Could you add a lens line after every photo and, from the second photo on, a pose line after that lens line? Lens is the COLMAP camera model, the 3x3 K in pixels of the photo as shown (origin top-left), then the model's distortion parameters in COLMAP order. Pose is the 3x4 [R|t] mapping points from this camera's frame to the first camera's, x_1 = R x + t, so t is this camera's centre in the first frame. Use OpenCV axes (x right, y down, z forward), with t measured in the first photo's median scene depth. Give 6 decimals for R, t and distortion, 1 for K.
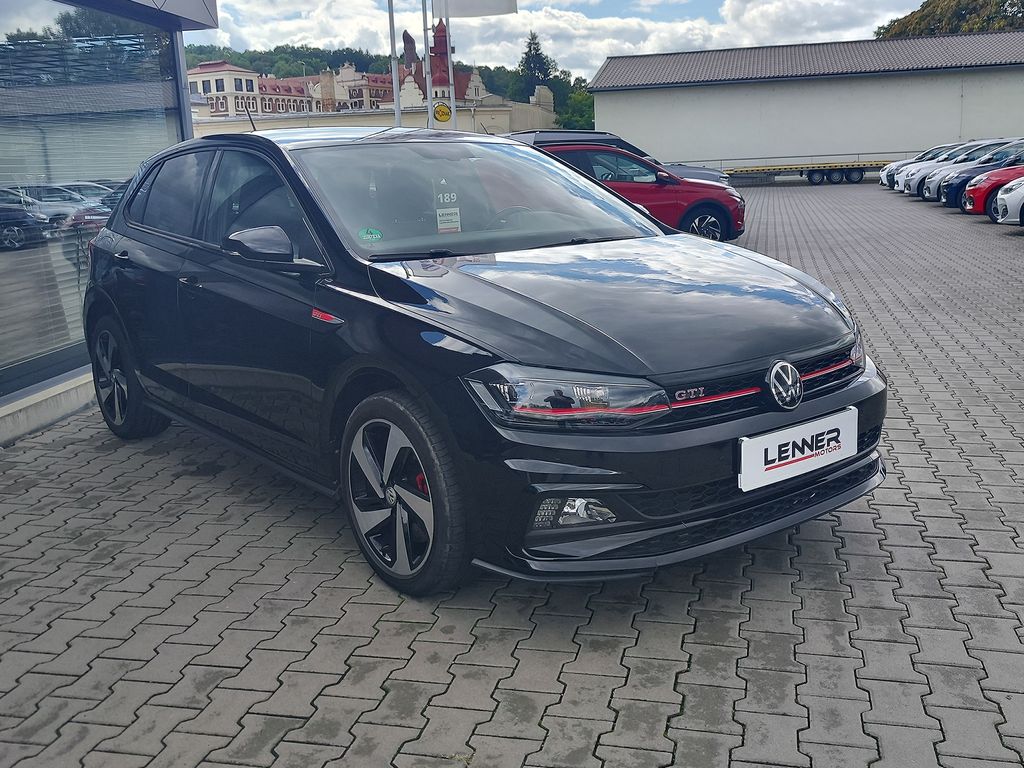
lens RADIAL K [[1014.7, 0, 512.0], [0, 1014.7, 384.0], [0, 0, 1]] dist [-0.004979, -0.035769]
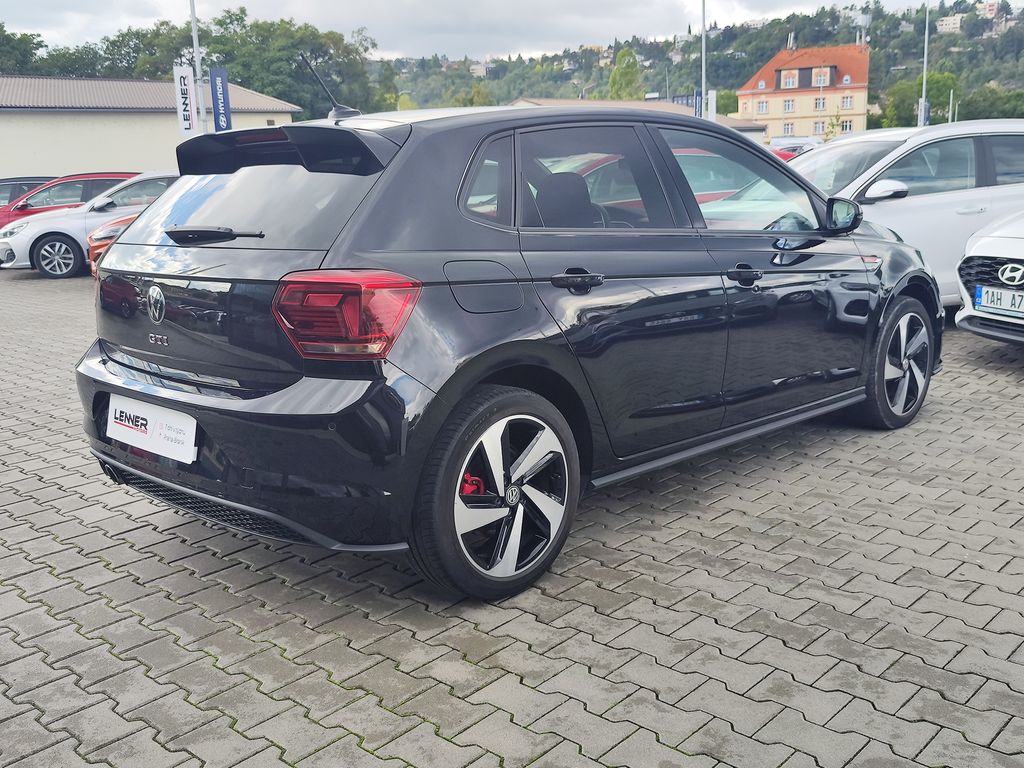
lens RADIAL K [[1007.2, 0, 487.1], [0, 1007.2, 377.5], [0, 0, 1]] dist [-0.002896, -0.039661]
pose [[0.481749, -0.153208, 0.862812, -0.046356], [0.199748, 0.977877, 0.062111, -0.007403], [-0.853240, 0.142423, 0.501694, 0.044019]]
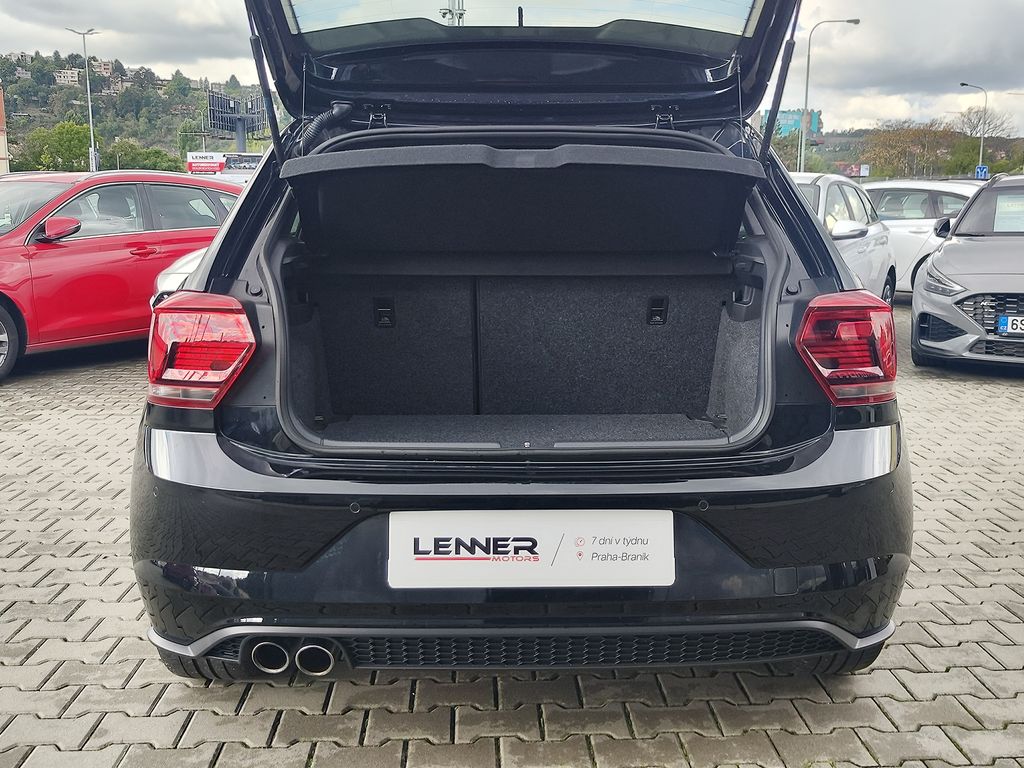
lens RADIAL K [[1014.7, 0, 512.0], [0, 1014.7, 384.0], [0, 0, 1]] dist [-0.004979, -0.035769]
pose [[-0.320640, -0.122244, 0.939280, -0.038393], [0.184387, 0.964611, 0.188485, -0.019694], [-0.929081, 0.233627, -0.286753, 0.110192]]
